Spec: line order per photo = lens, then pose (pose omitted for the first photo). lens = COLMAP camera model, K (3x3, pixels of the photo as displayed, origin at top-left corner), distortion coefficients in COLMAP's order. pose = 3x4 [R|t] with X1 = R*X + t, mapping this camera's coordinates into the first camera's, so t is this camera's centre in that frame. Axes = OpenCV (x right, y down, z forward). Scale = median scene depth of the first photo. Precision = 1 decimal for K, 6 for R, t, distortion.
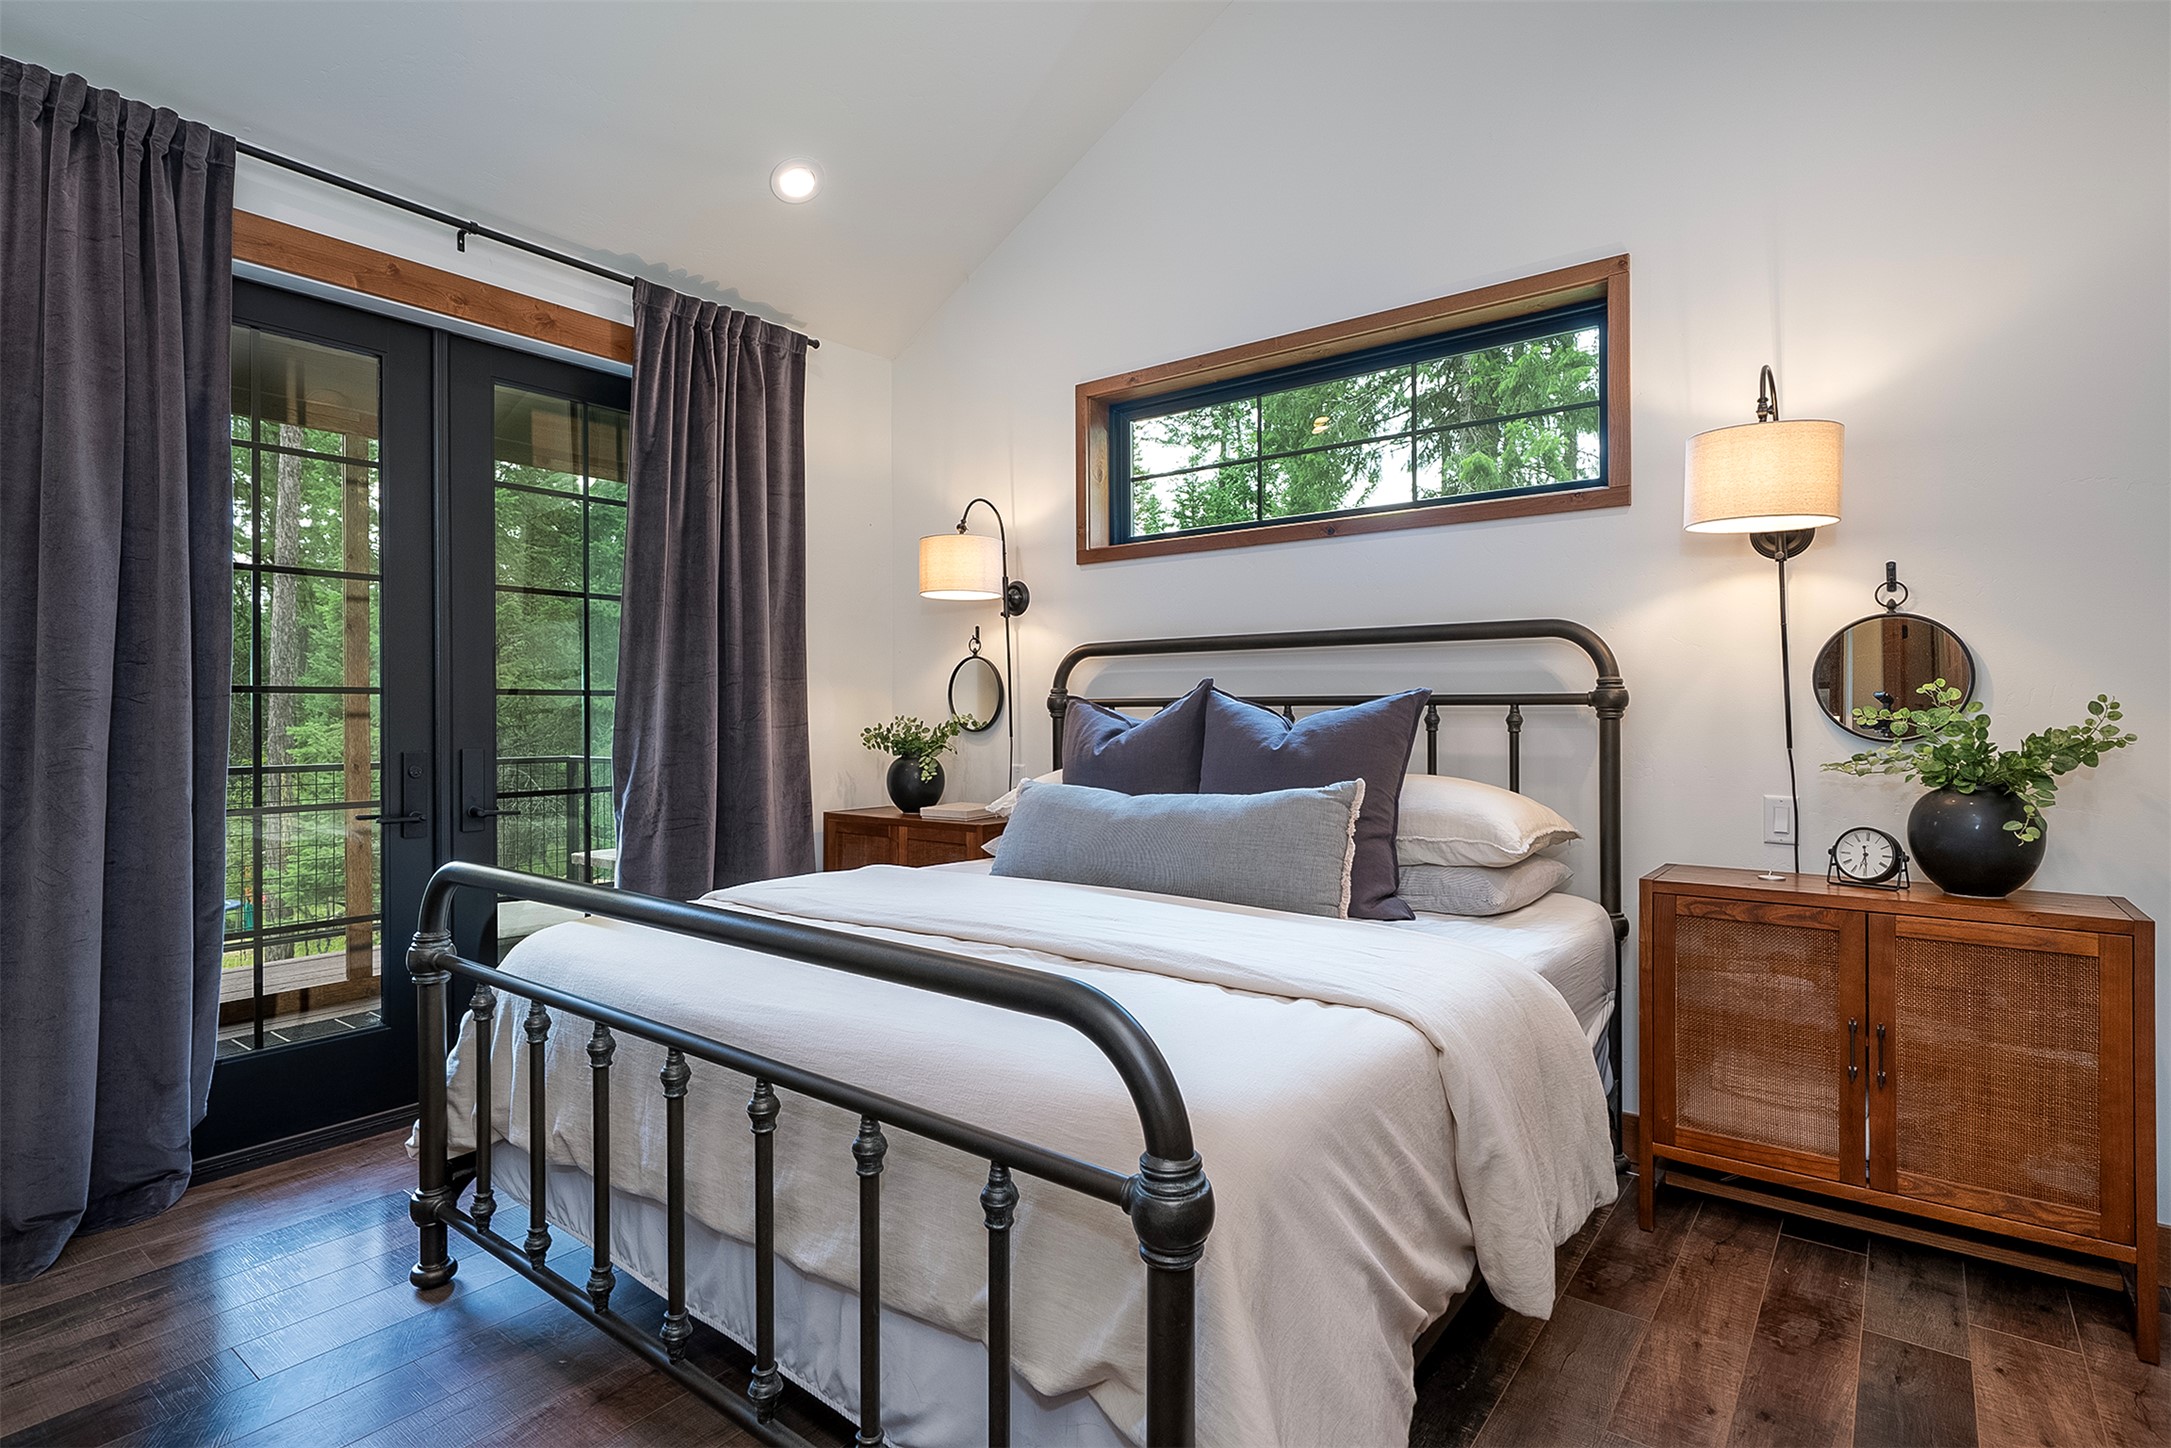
lens RADIAL K [[1049.3, 0, 1106.6], [0, 1049.3, 714.5], [0, 0, 1]] dist [-0.004021, -0.000085]
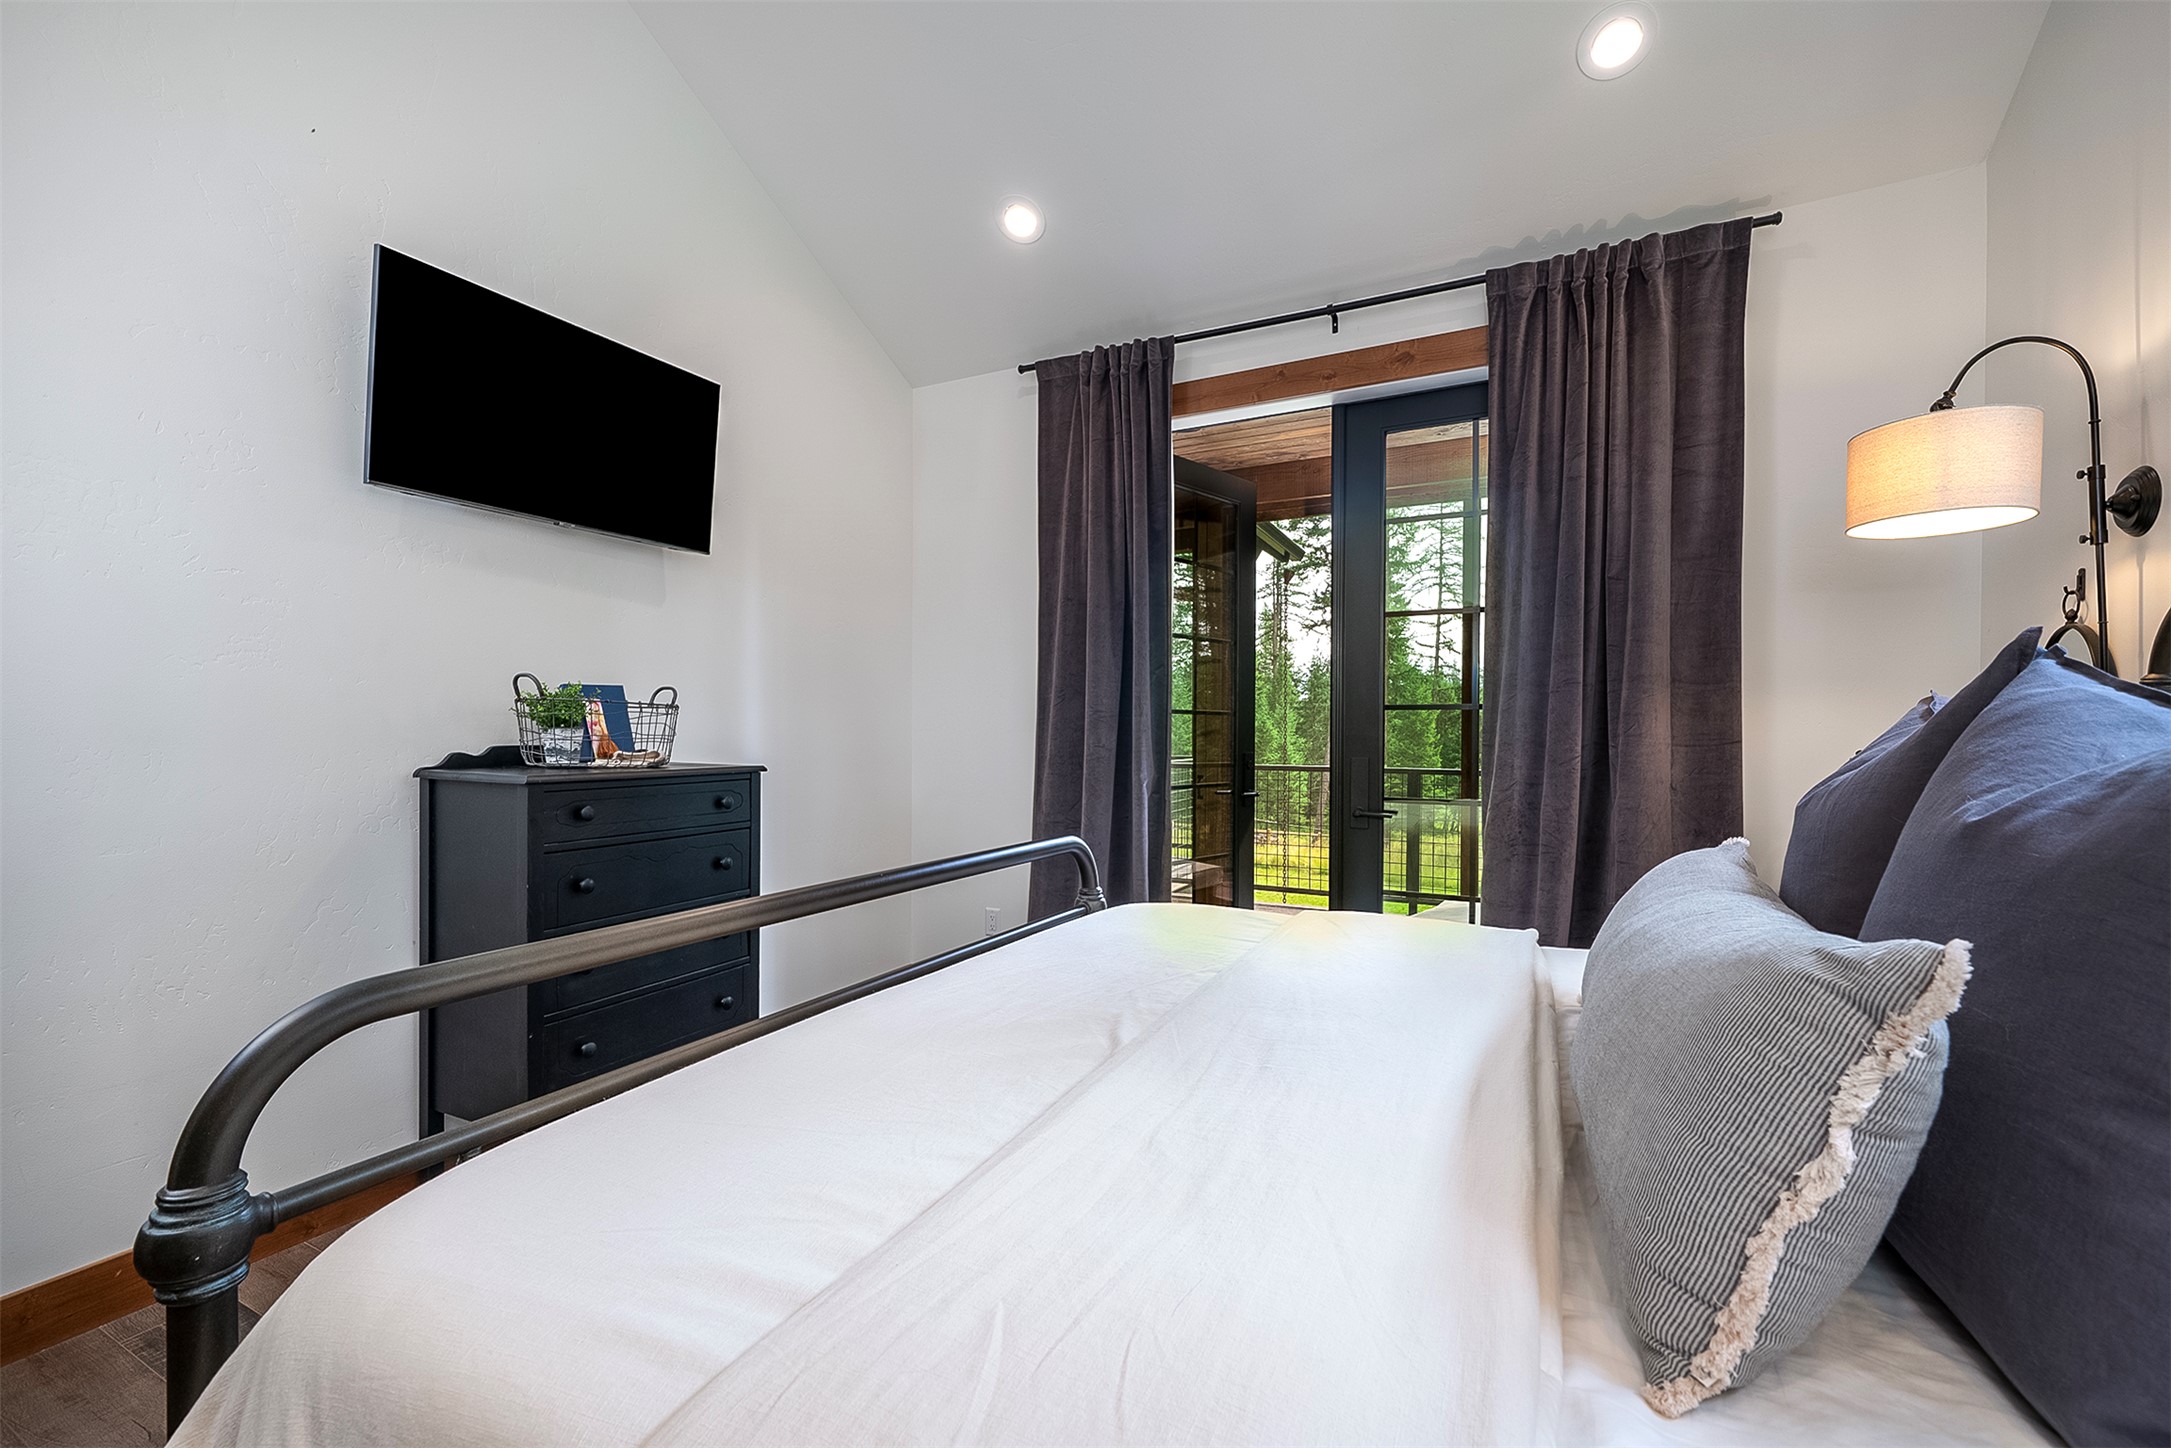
lens RADIAL K [[904.2, 0, 1095.7], [0, 904.2, 742.2], [0, 0, 1]] dist [-0.011578, 0.005700]
pose [[0.175513, 0.013278, -0.984388, 0.298828], [-0.005774, 0.999906, 0.012457, 0.004037], [0.984460, 0.003497, 0.175573, 0.500590]]
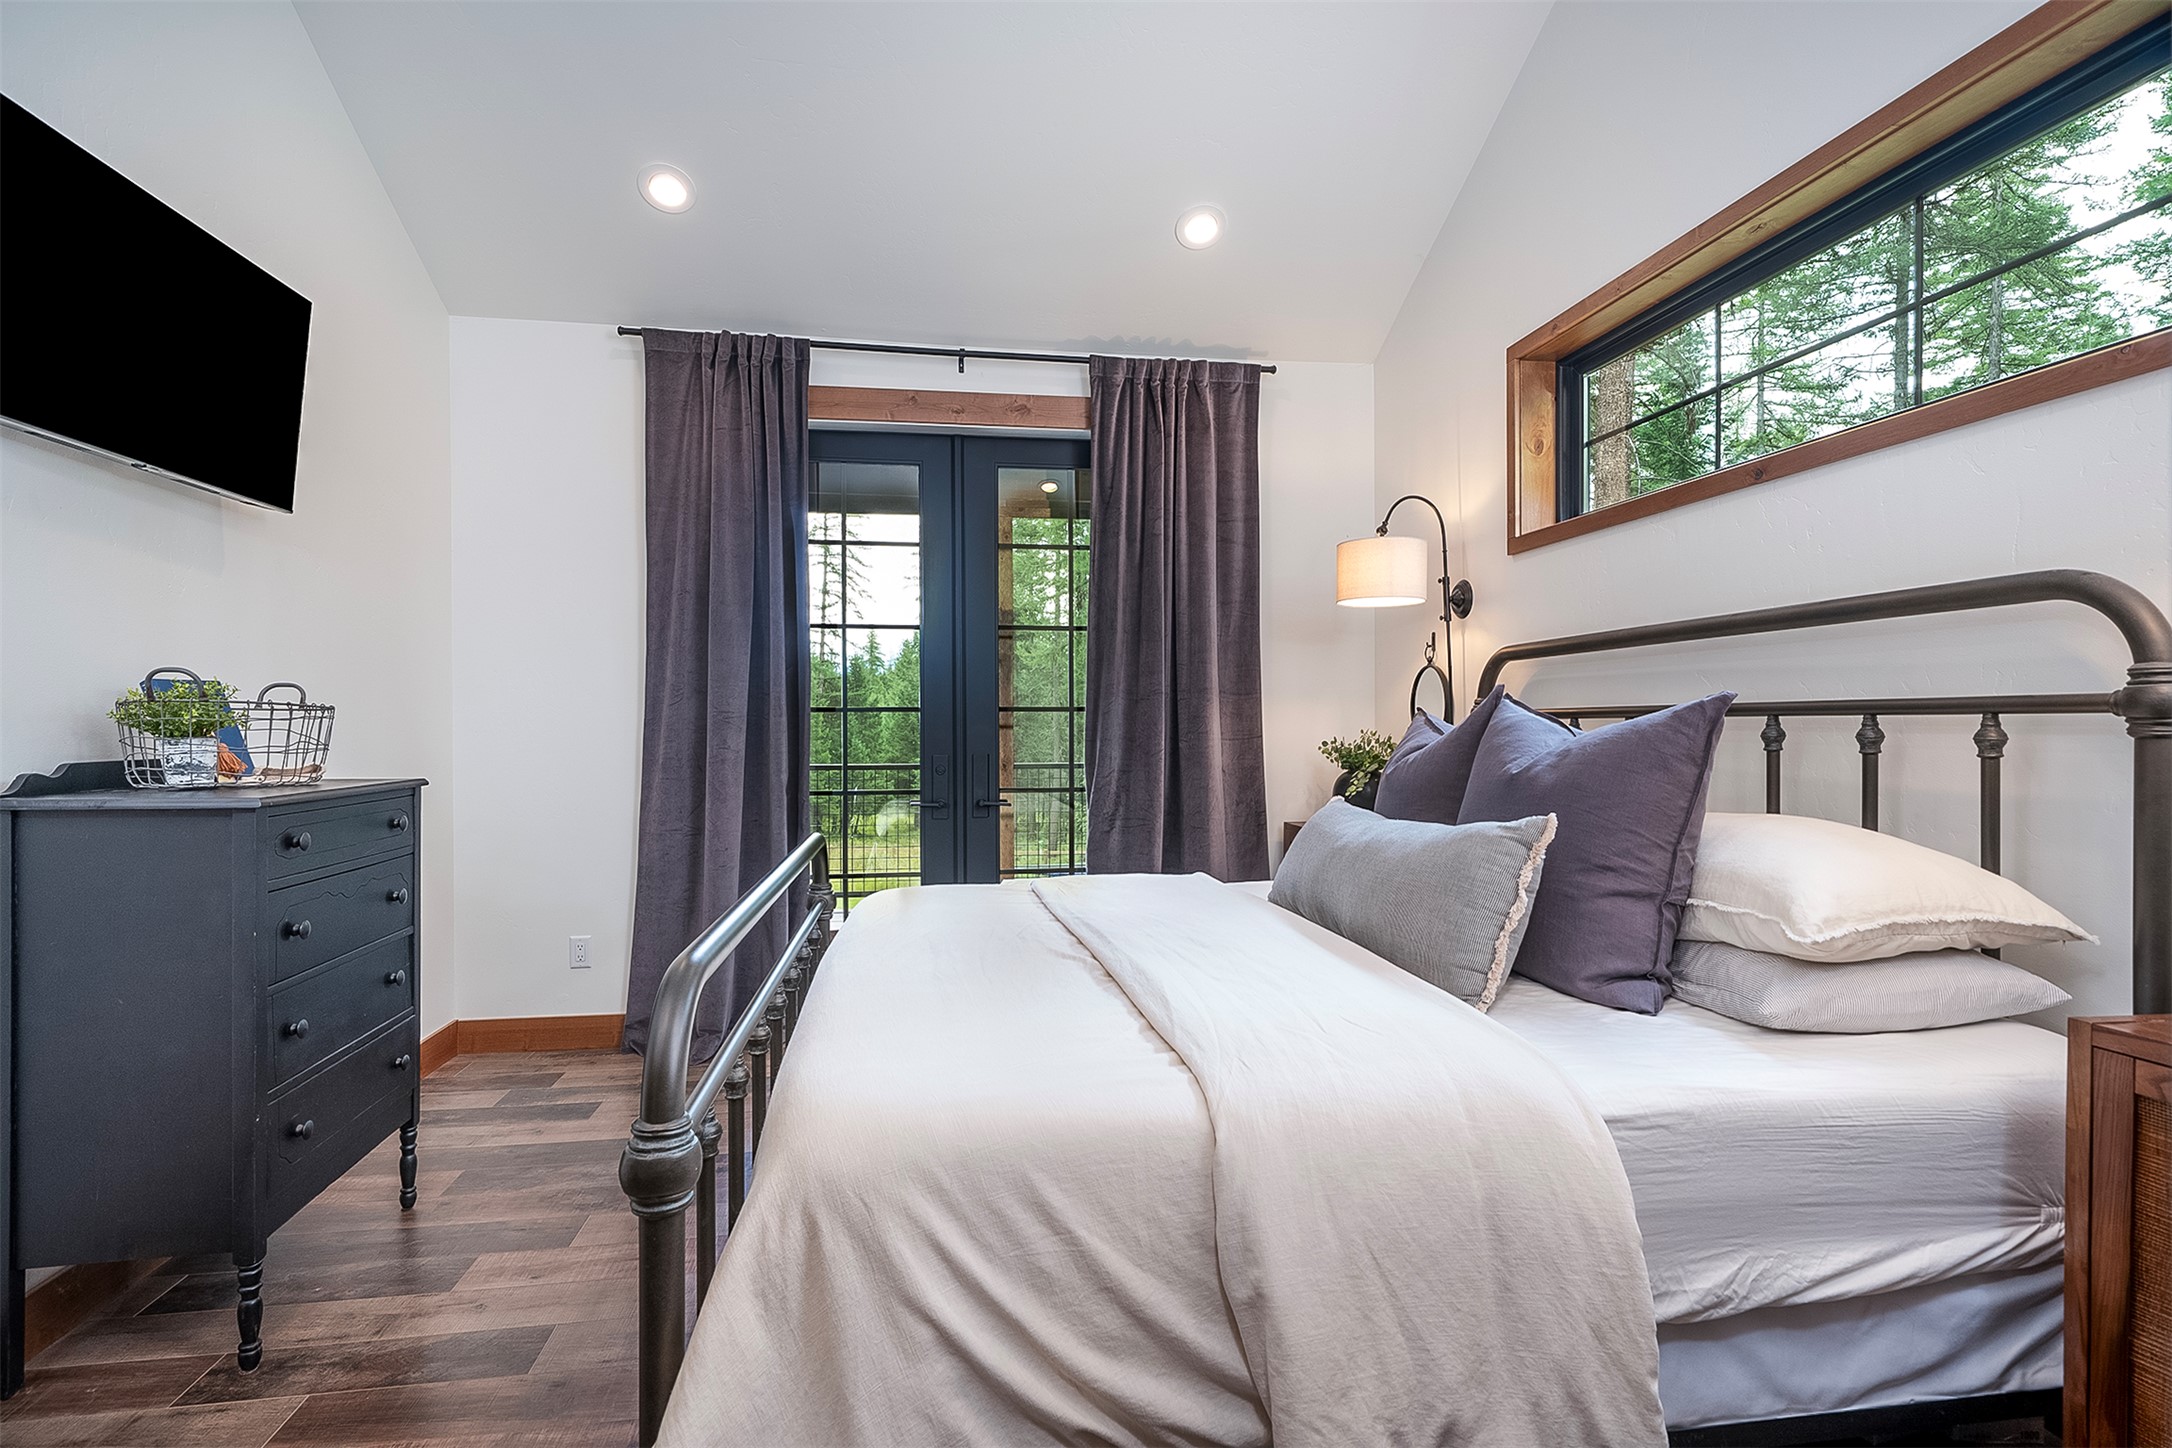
lens RADIAL K [[1048.1, 0, 1093.0], [0, 1048.1, 724.9], [0, 0, 1]] dist [0.011100, -0.000085]
pose [[0.722396, -0.001139, -0.691478, 0.361394], [0.000507, 0.999999, -0.001118, -0.001908], [0.691479, 0.000457, 0.722396, 0.150909]]
